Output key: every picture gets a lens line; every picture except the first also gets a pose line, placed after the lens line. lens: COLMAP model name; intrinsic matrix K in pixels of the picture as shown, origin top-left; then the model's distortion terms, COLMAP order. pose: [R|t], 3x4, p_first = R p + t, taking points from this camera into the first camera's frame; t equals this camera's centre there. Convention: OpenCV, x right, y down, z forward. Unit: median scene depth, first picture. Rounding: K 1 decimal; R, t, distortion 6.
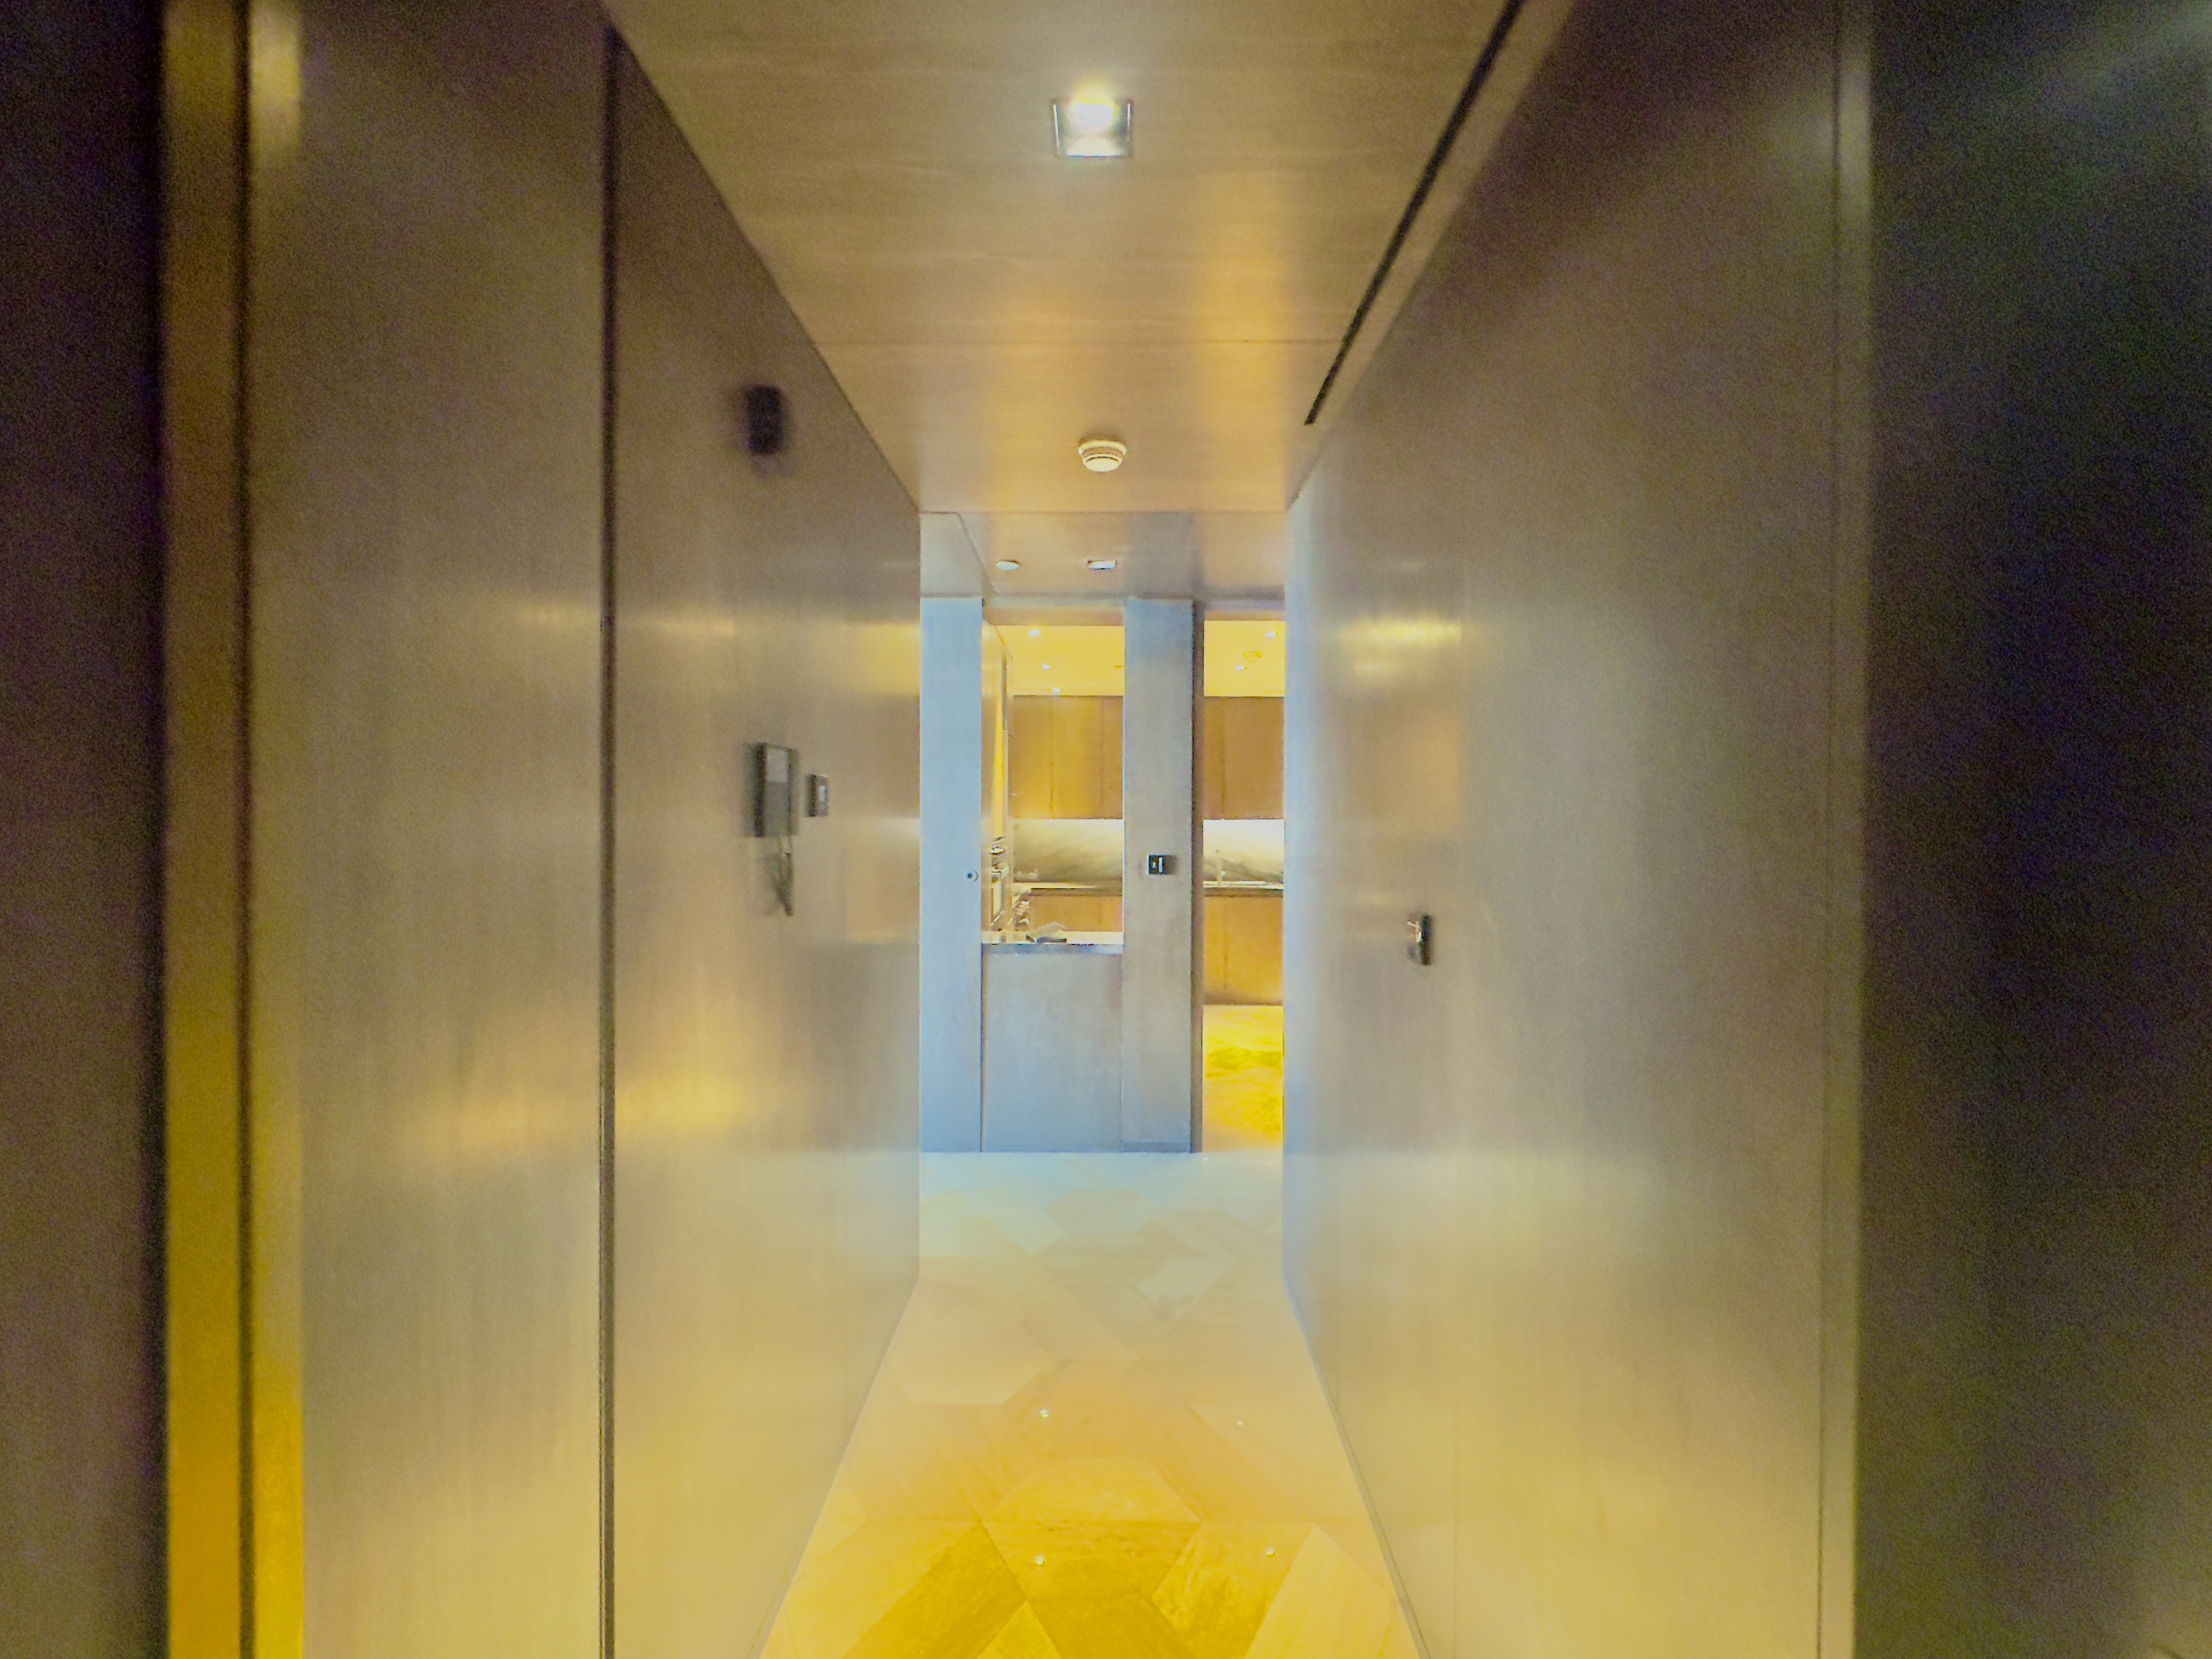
lens RADIAL K [[889.1, 0, 1106.0], [0, 889.1, 829.5], [0, 0, 1]] dist [-0.002147, 0.000724]
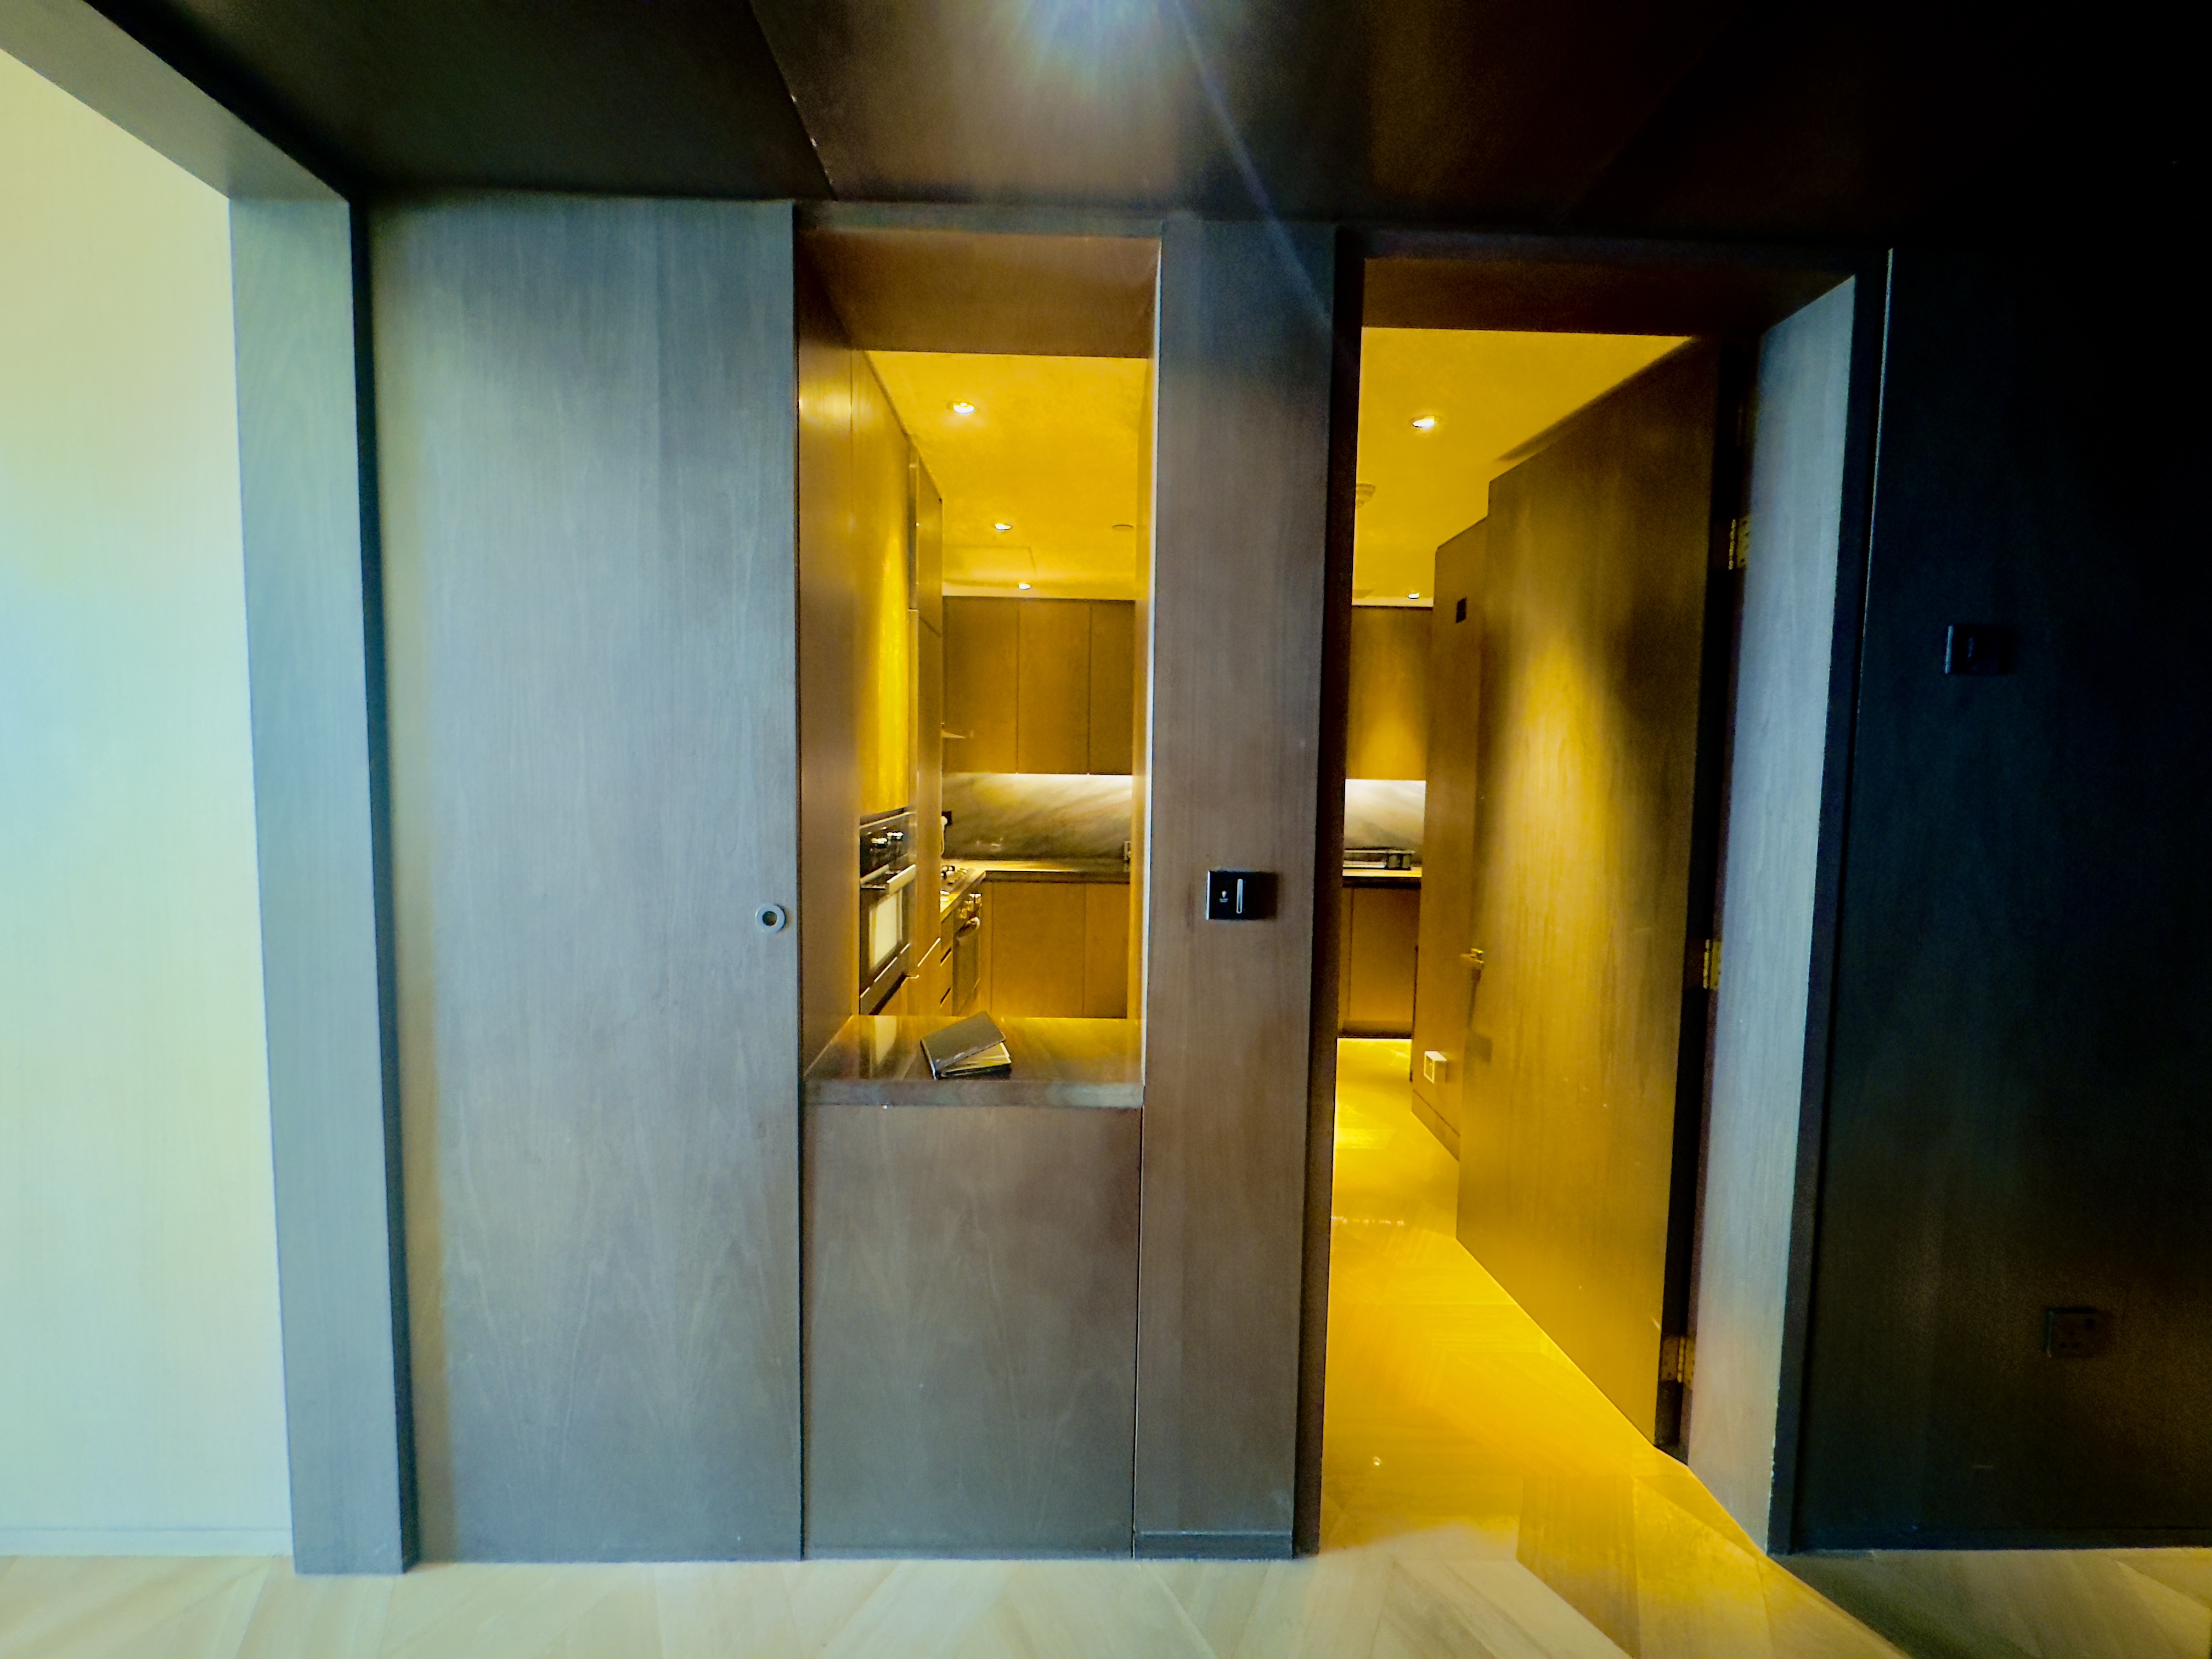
lens RADIAL K [[889.0, 0, 1106.0], [0, 889.0, 829.5], [0, 0, 1]] dist [-0.002147, 0.000724]
pose [[0.999700, 0.013079, 0.020729, -0.007003], [-0.014171, 0.998470, 0.053445, -0.009142], [-0.019999, -0.053722, 0.998356, 0.457412]]
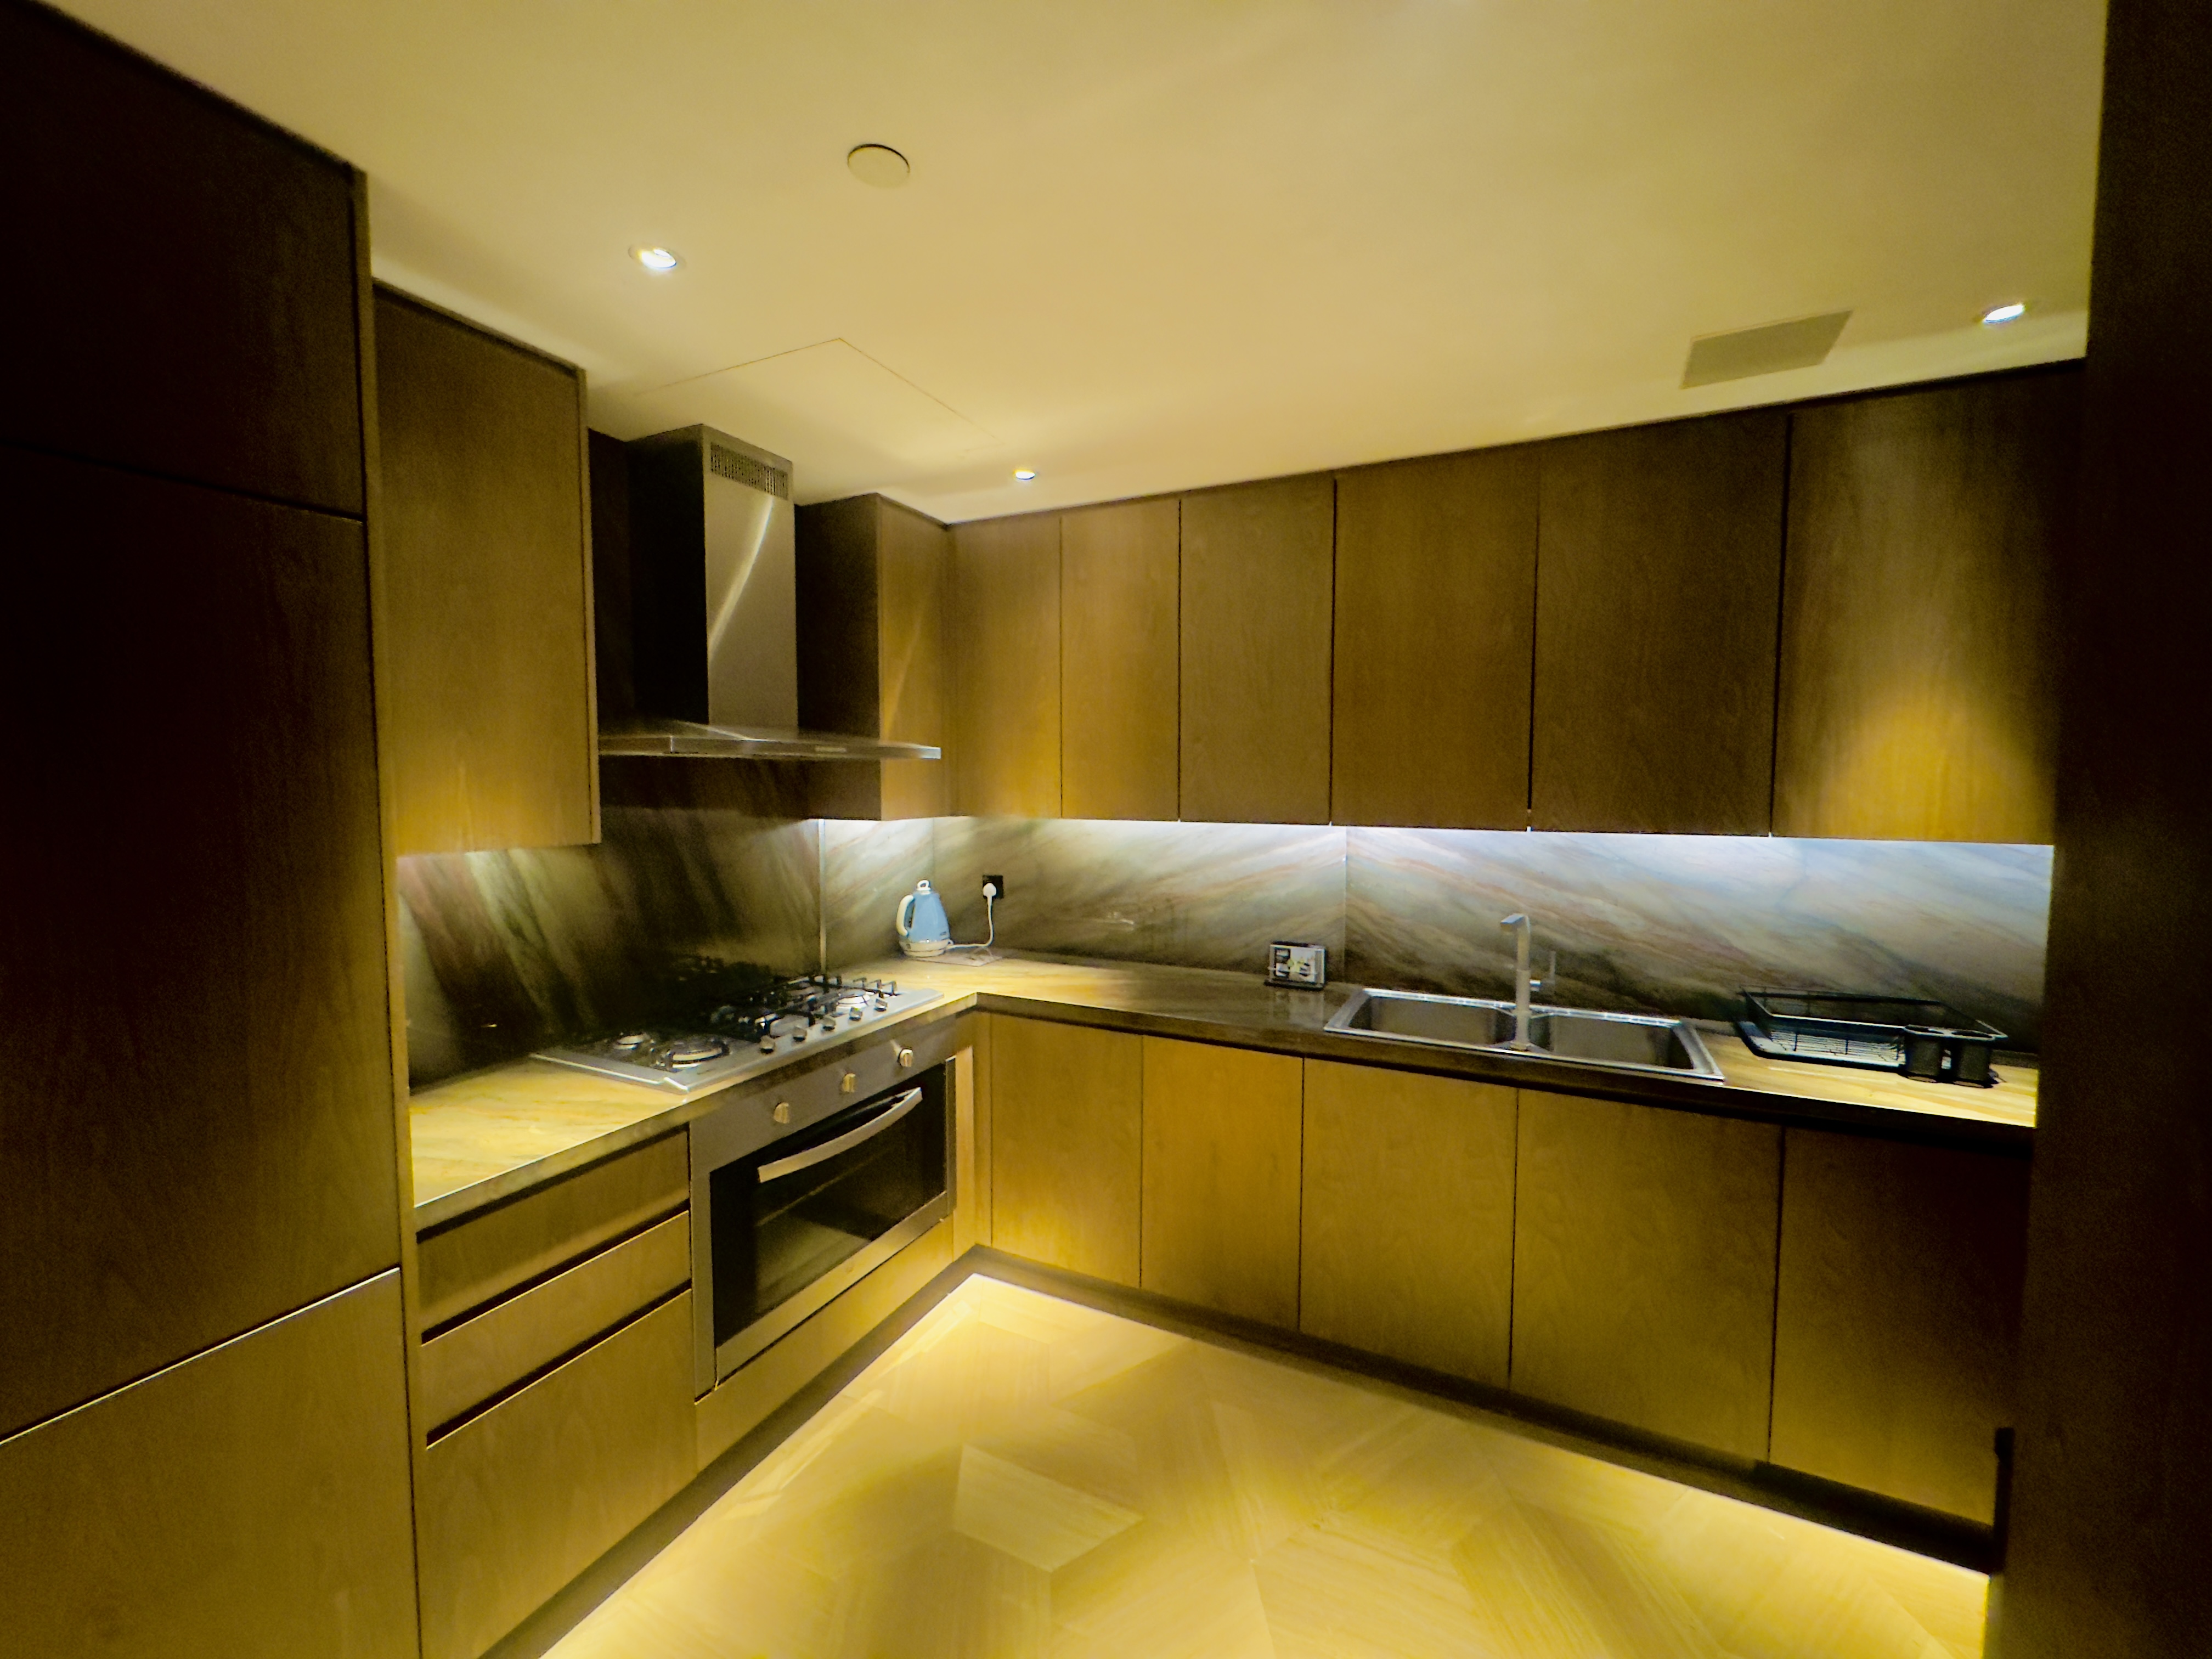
lens RADIAL K [[889.0, 0, 1106.0], [0, 889.0, 829.5], [0, 0, 1]] dist [-0.002147, 0.000724]
pose [[0.892157, 0.025313, -0.451016, 0.233503], [-0.004403, 0.998869, 0.047352, -0.042382], [0.451705, -0.040260, 0.891259, 1.061670]]
